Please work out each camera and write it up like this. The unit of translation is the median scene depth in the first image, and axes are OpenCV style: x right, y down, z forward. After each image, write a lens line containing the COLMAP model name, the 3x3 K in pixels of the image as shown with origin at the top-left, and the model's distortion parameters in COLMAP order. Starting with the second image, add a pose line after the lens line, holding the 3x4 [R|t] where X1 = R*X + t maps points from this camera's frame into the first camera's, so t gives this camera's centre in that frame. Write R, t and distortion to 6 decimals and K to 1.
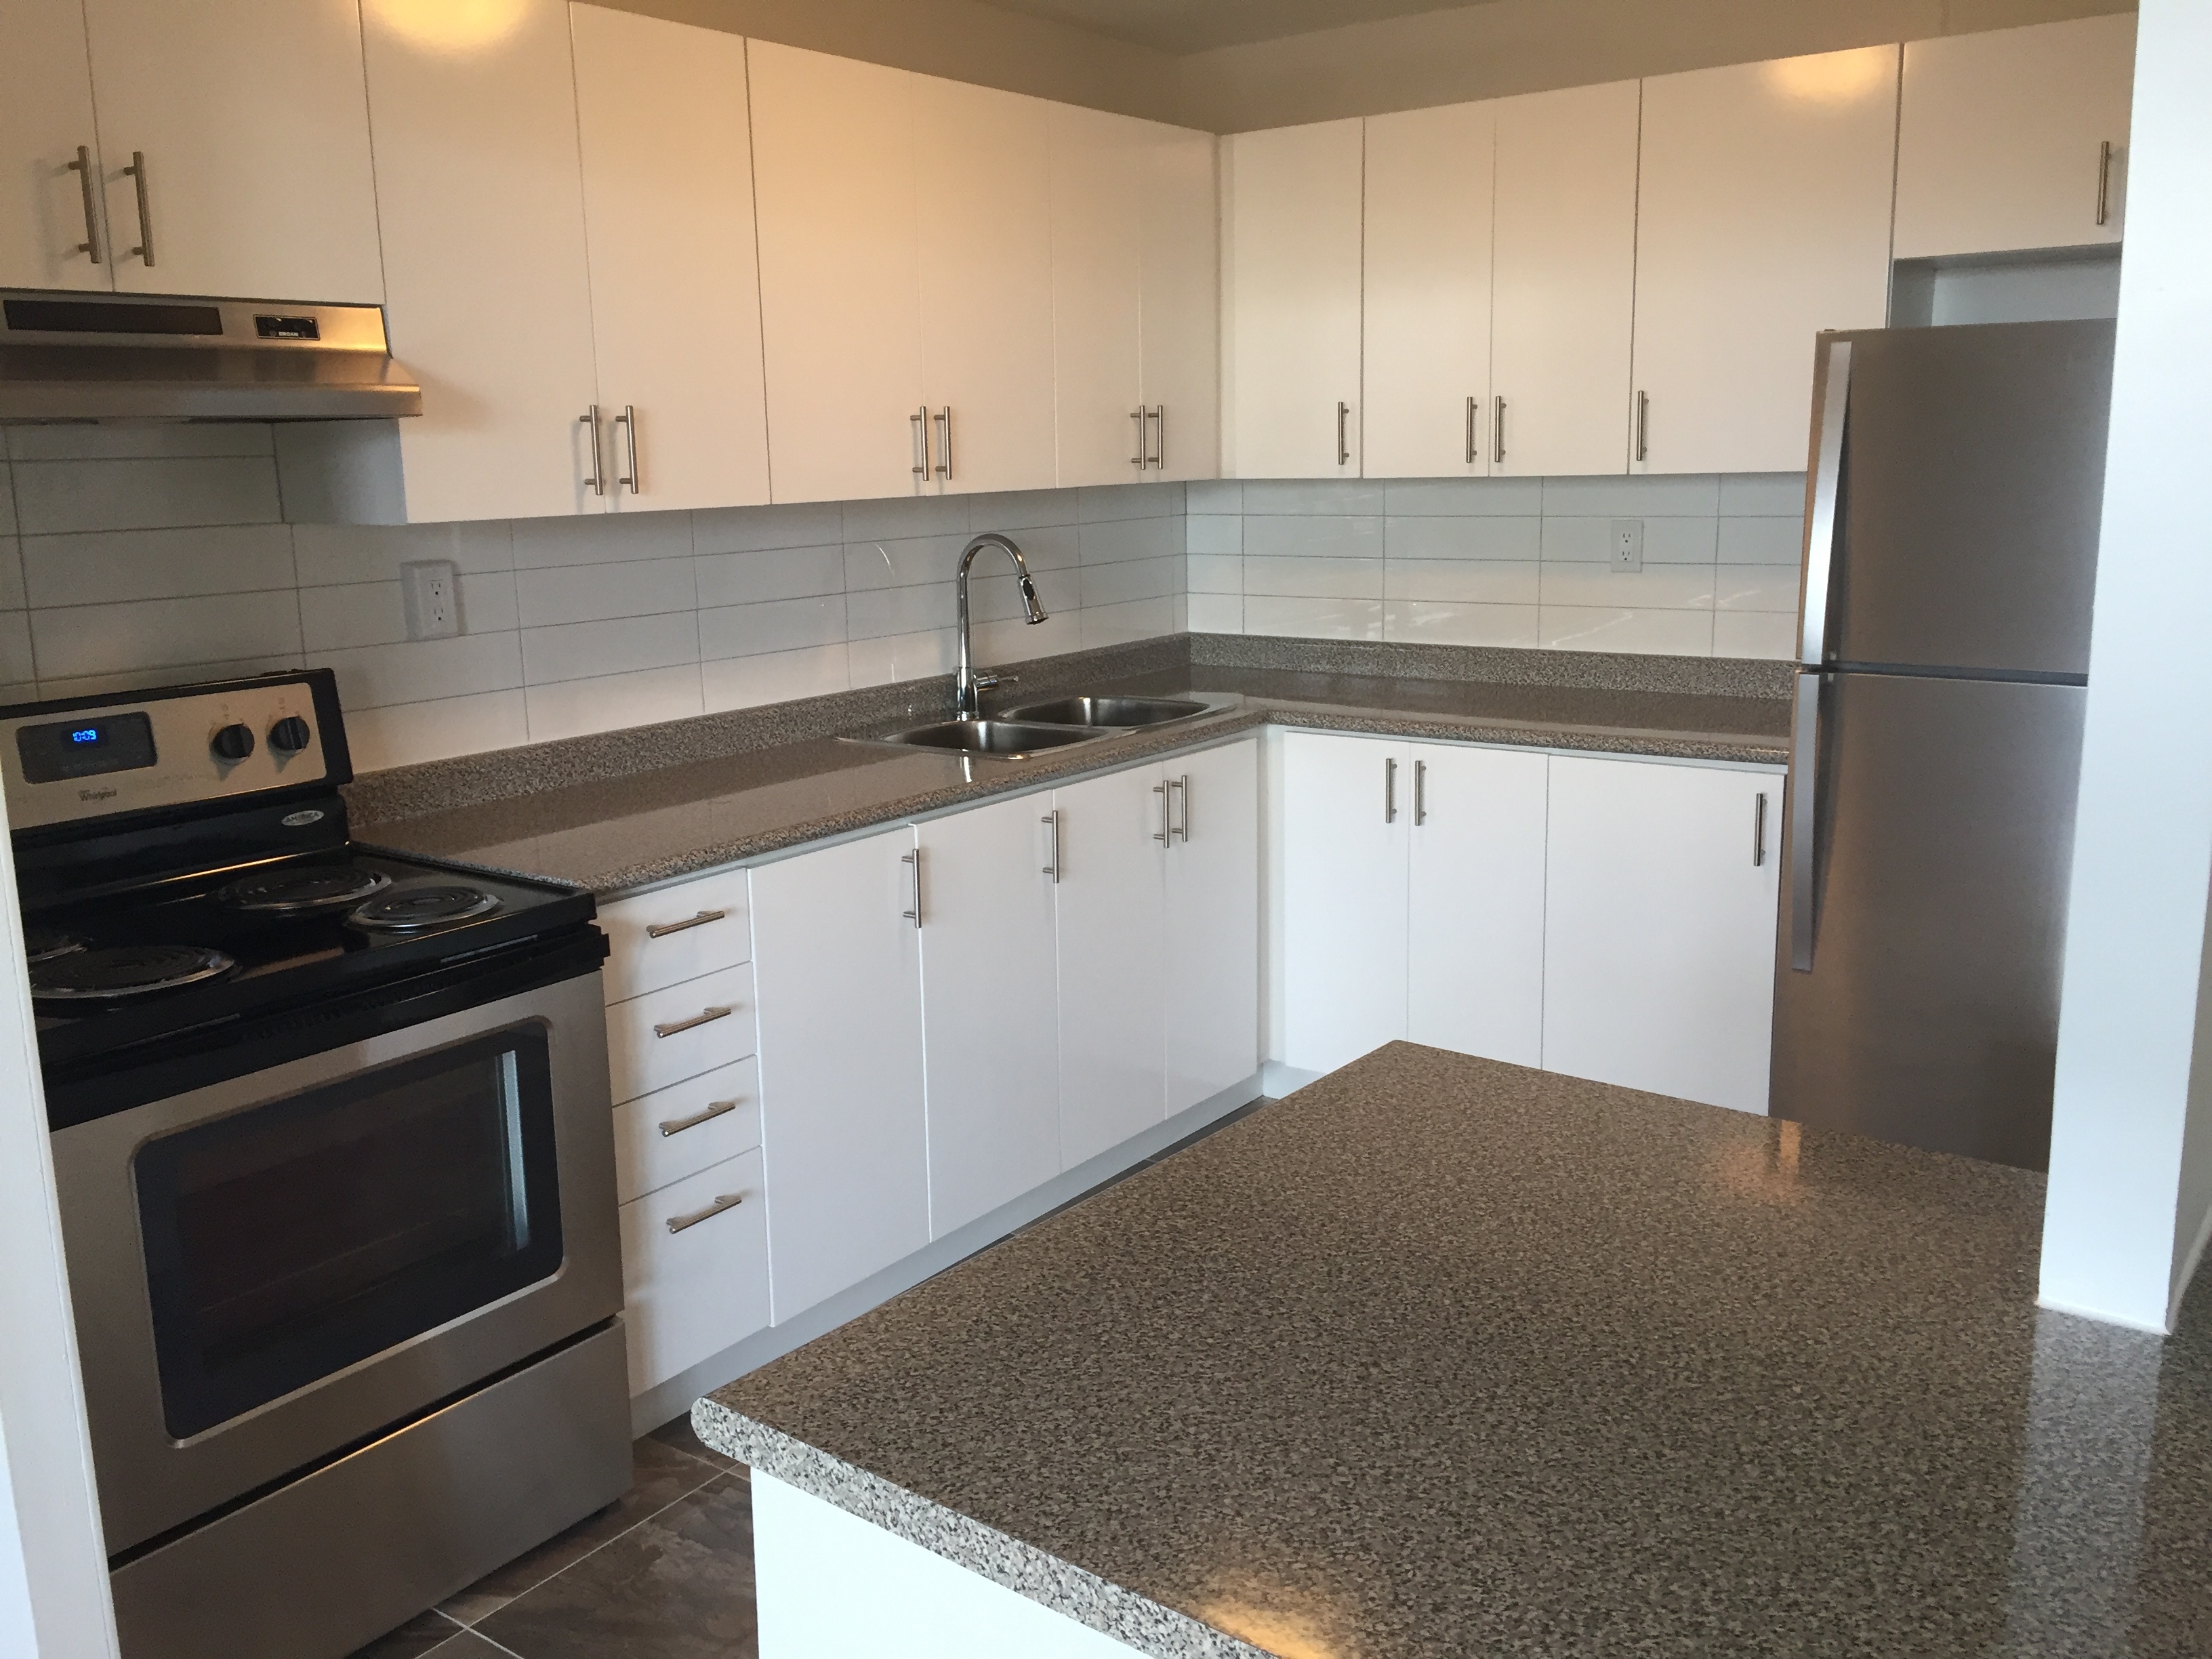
lens RADIAL K [[1857.7, 0, 1086.6], [0, 1857.7, 827.4], [0, 0, 1]] dist [0.031065, -0.033672]
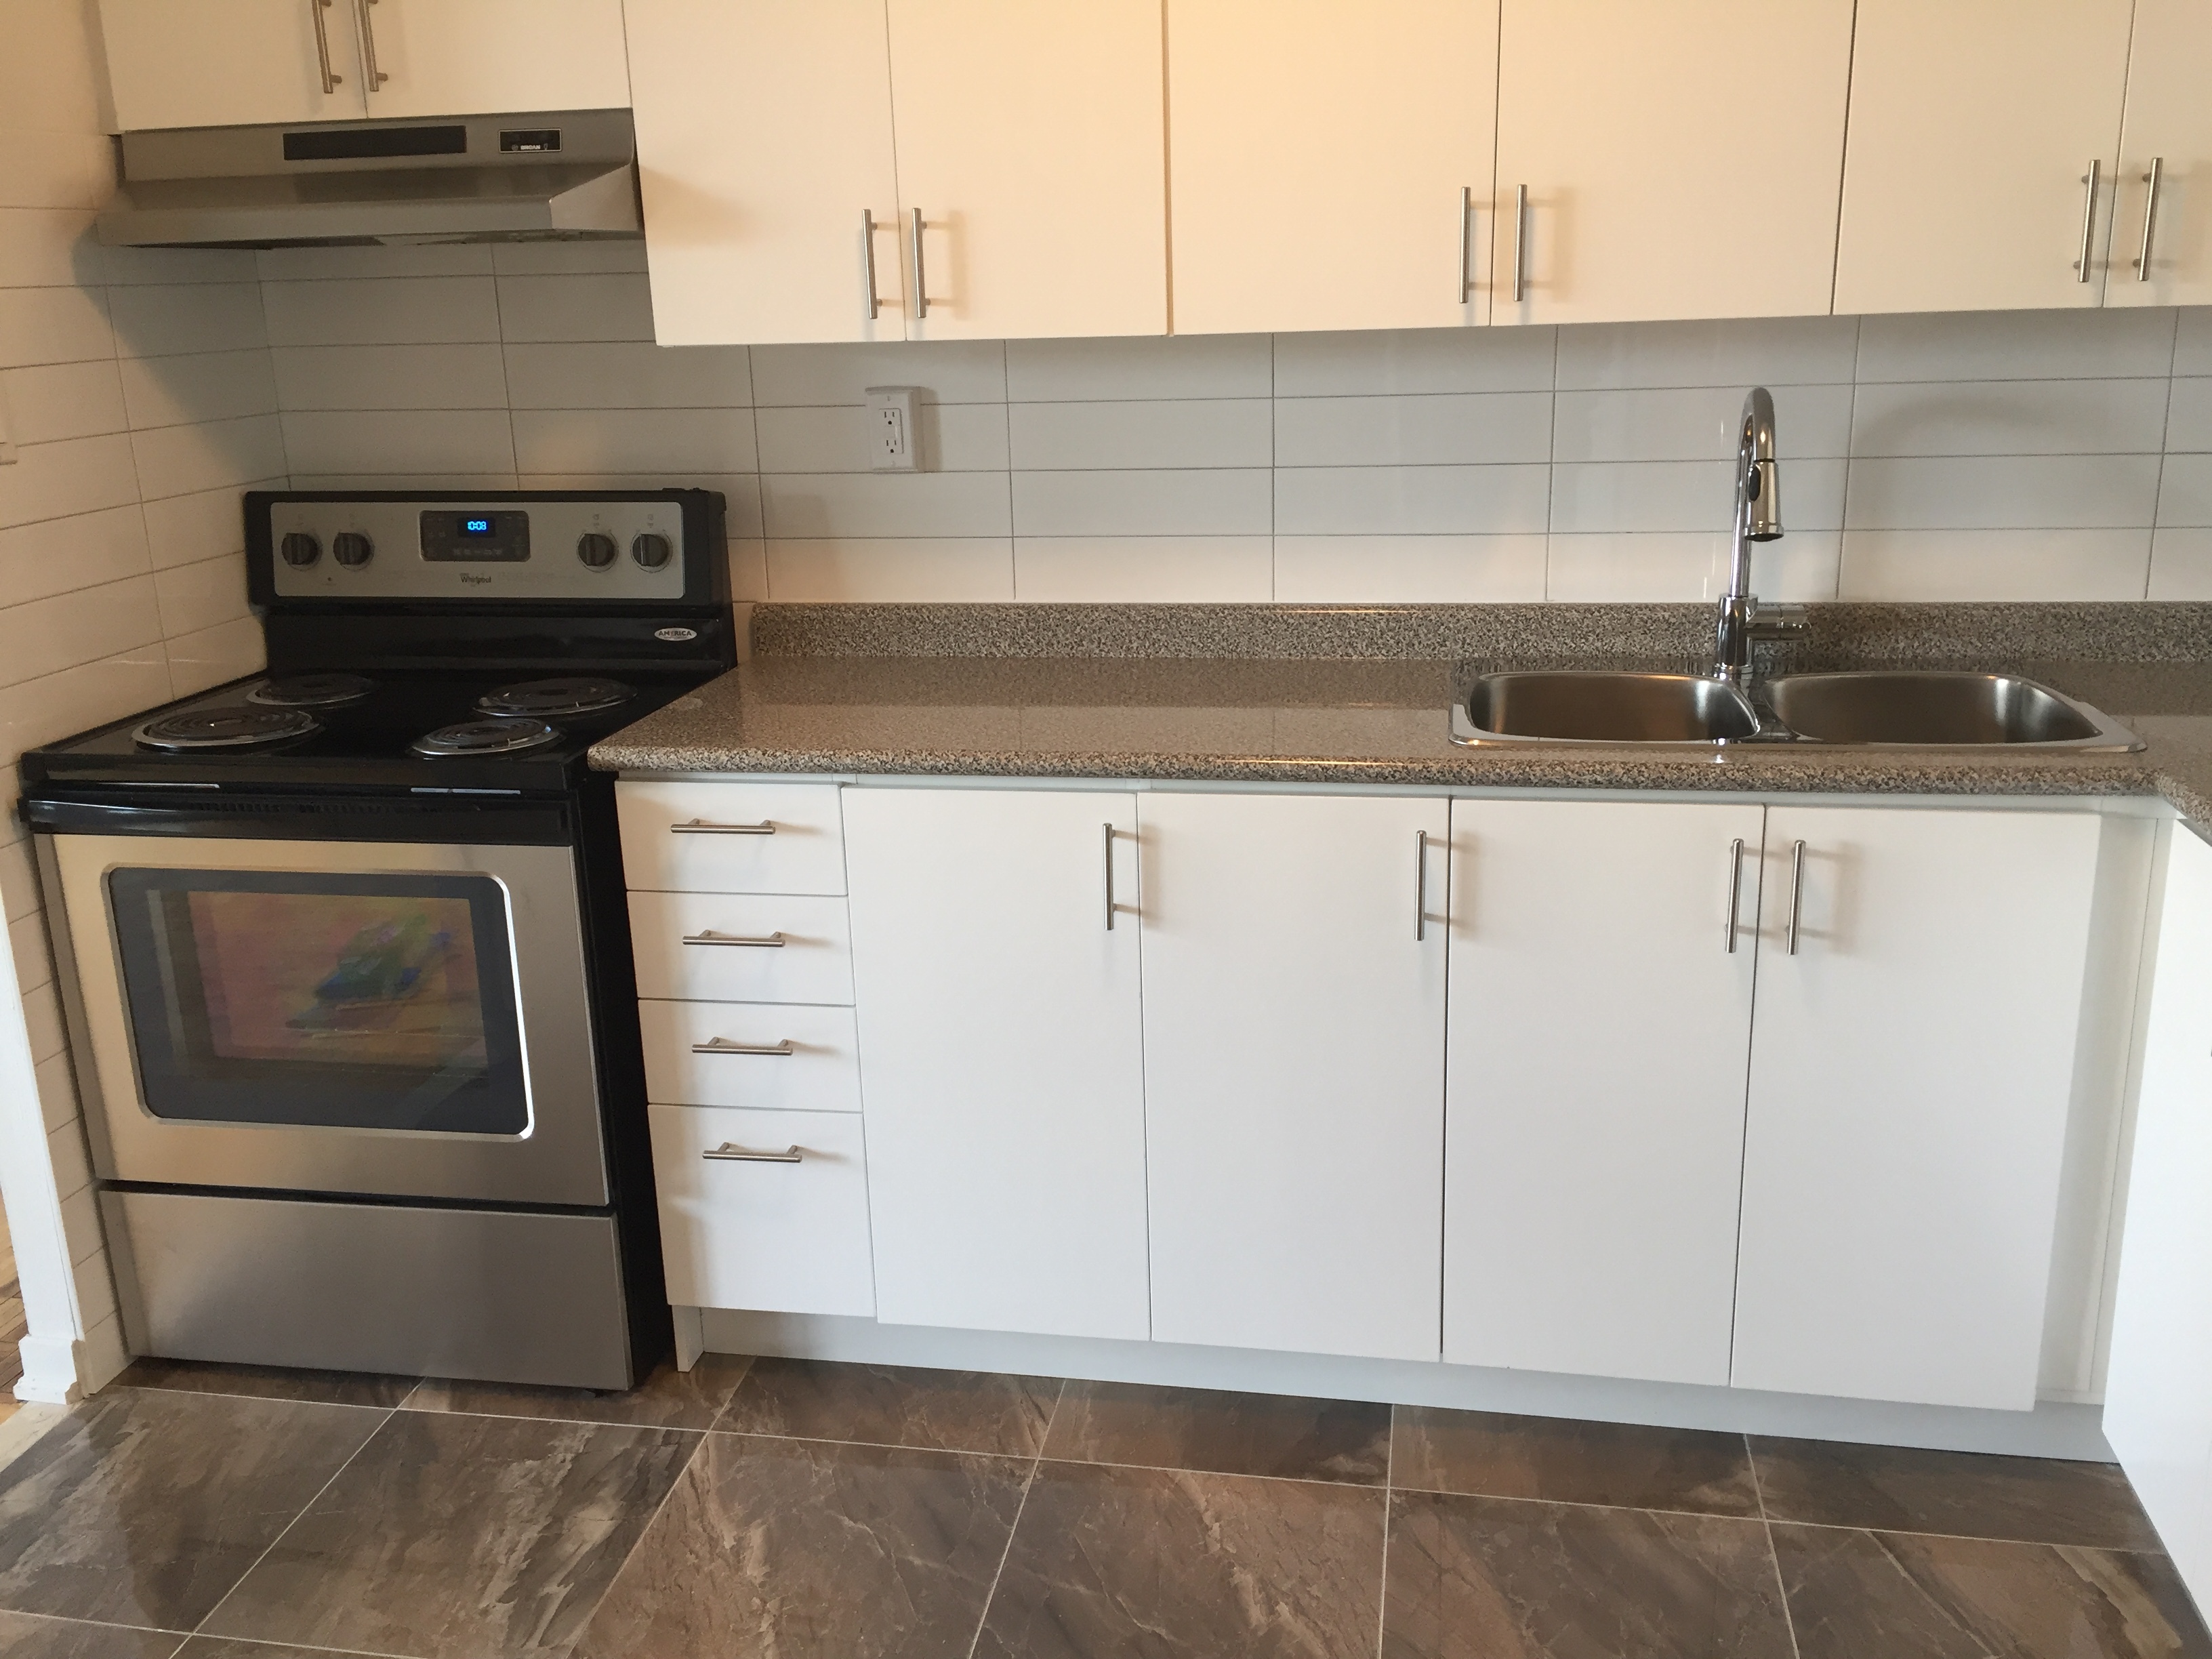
lens RADIAL K [[1857.7, 0, 1109.5], [0, 1857.7, 824.8], [0, 0, 1]] dist [0.031065, -0.033672]
pose [[0.465522, 0.257289, -0.846813, 0.581076], [-0.165960, 0.965216, 0.202030, -0.149763], [0.869337, 0.046488, 0.492029, 0.709410]]
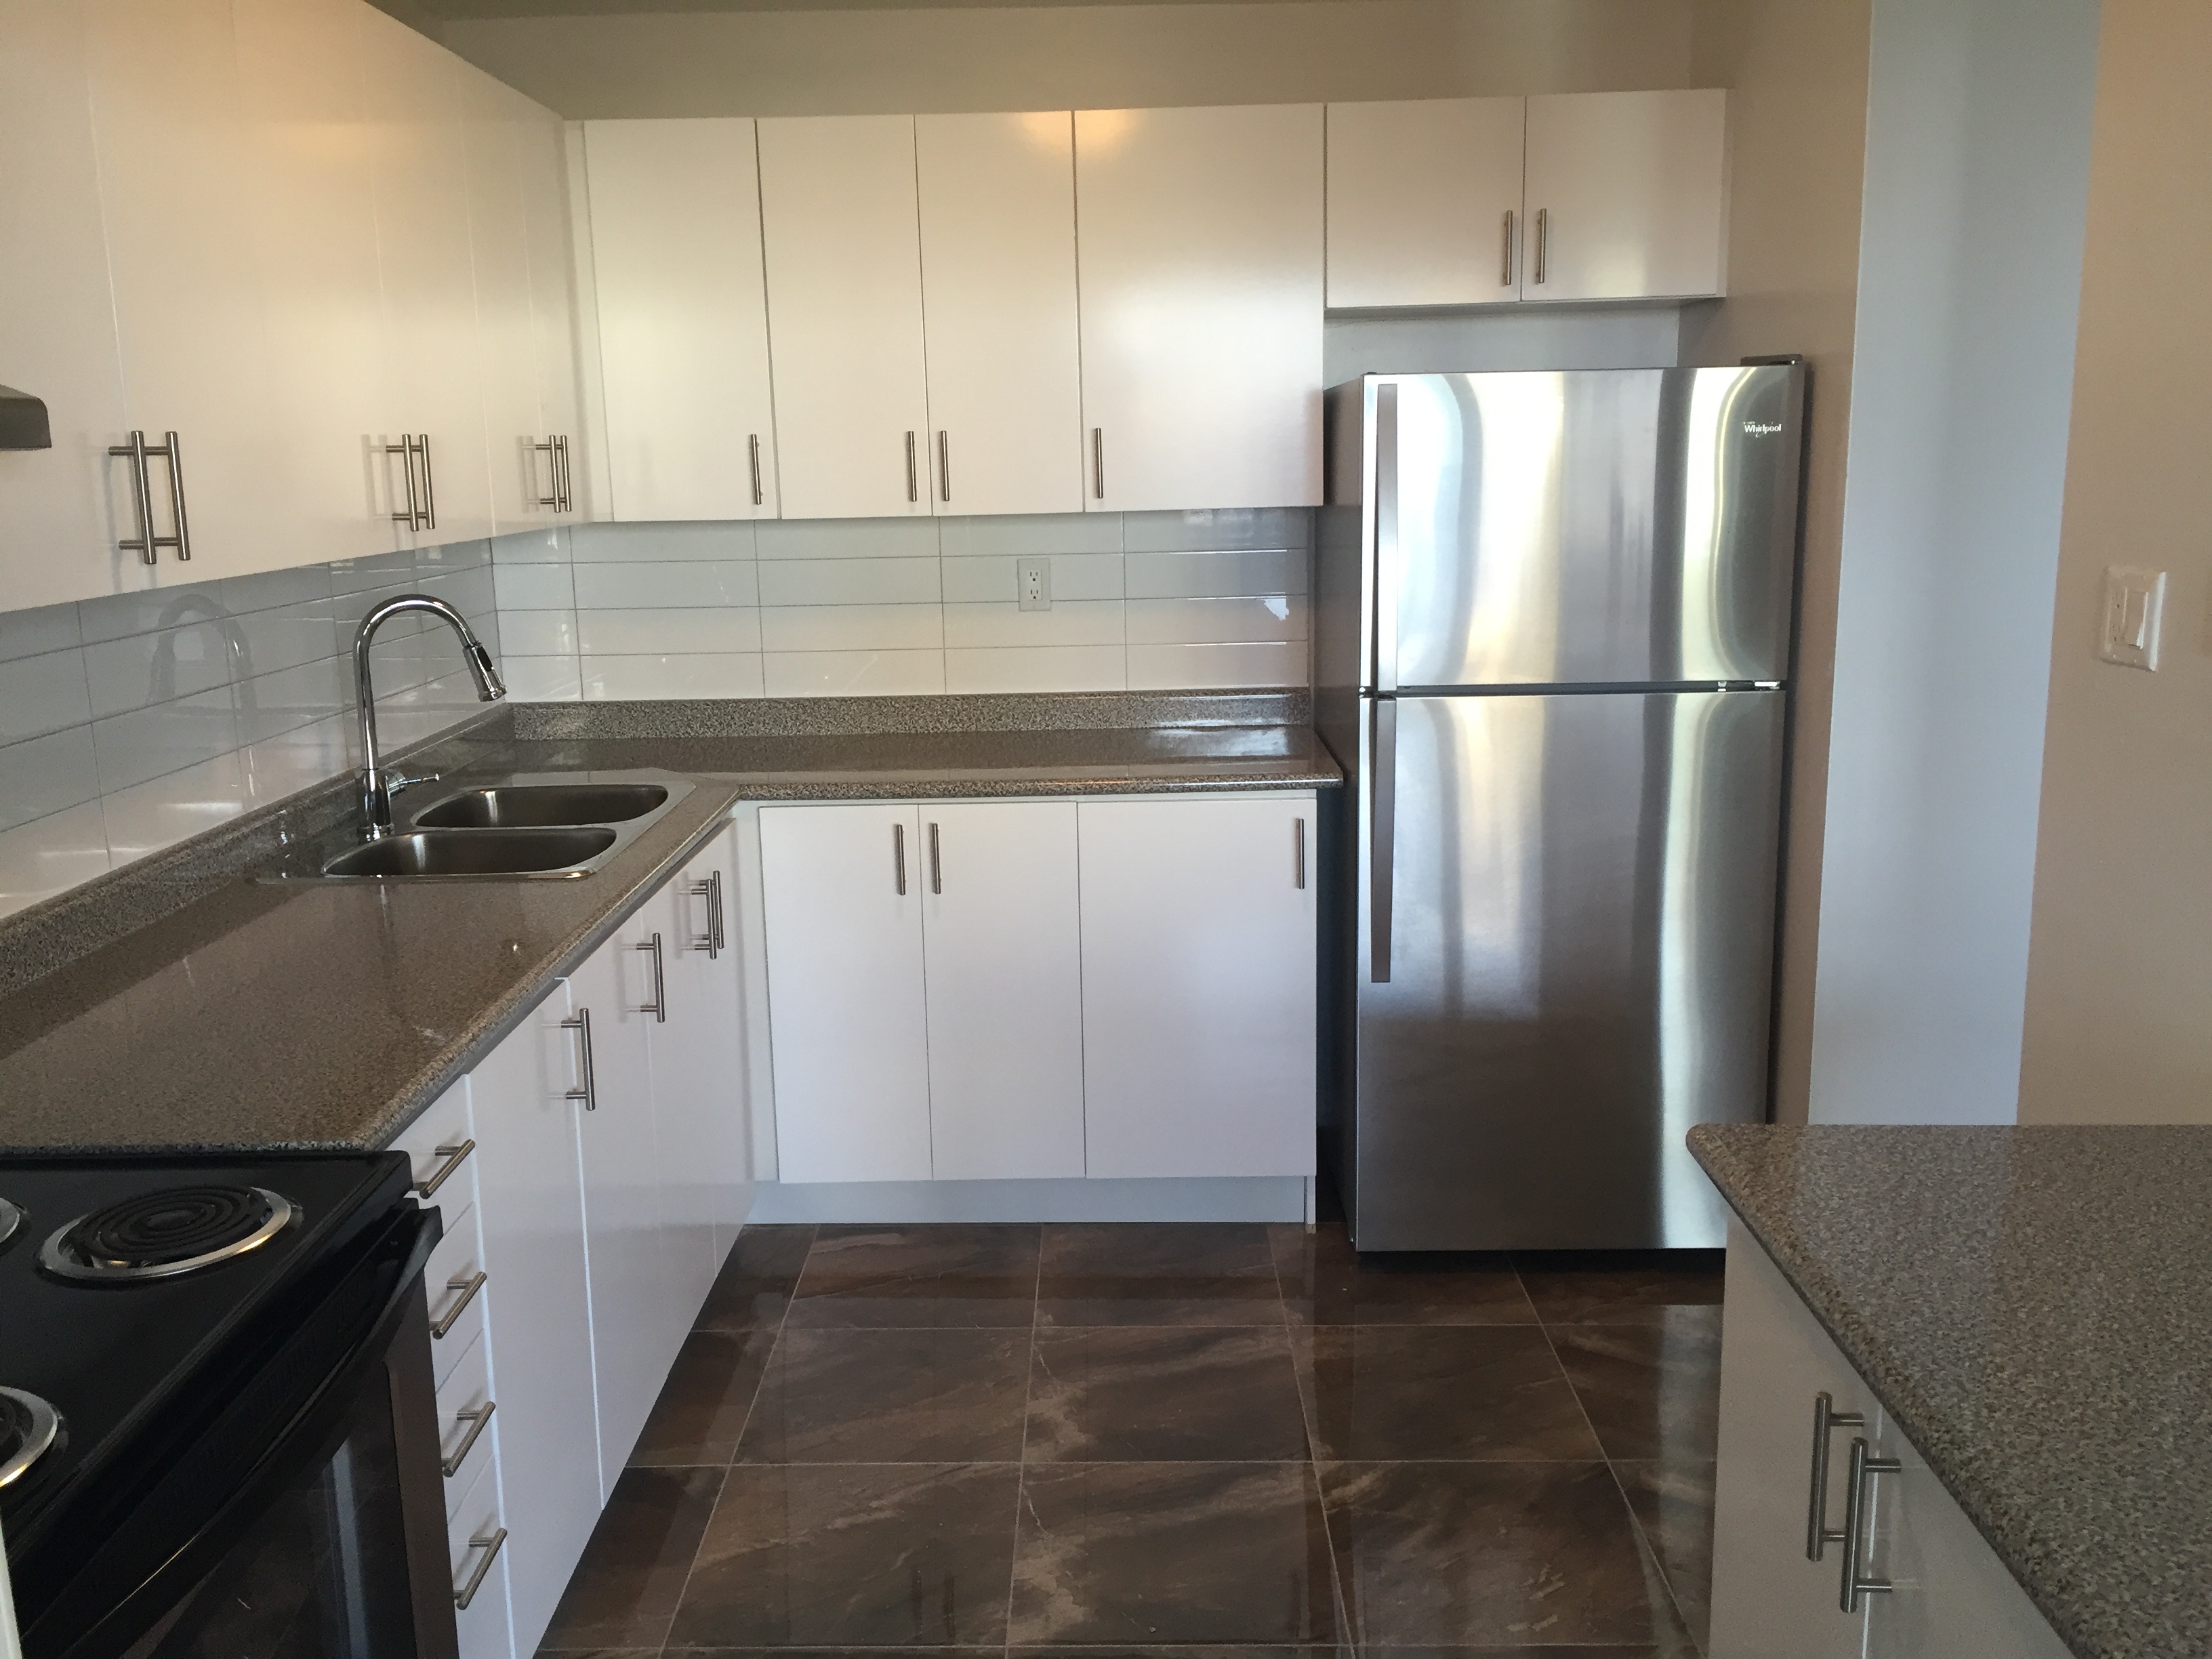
lens RADIAL K [[1857.7, 0, 1109.8], [0, 1857.7, 822.6], [0, 0, 1]] dist [0.031065, -0.033672]
pose [[0.802587, -0.108940, 0.586504, -0.278800], [0.125086, 0.992059, 0.013099, -0.036031], [-0.583274, 0.062850, 0.809840, 0.198380]]
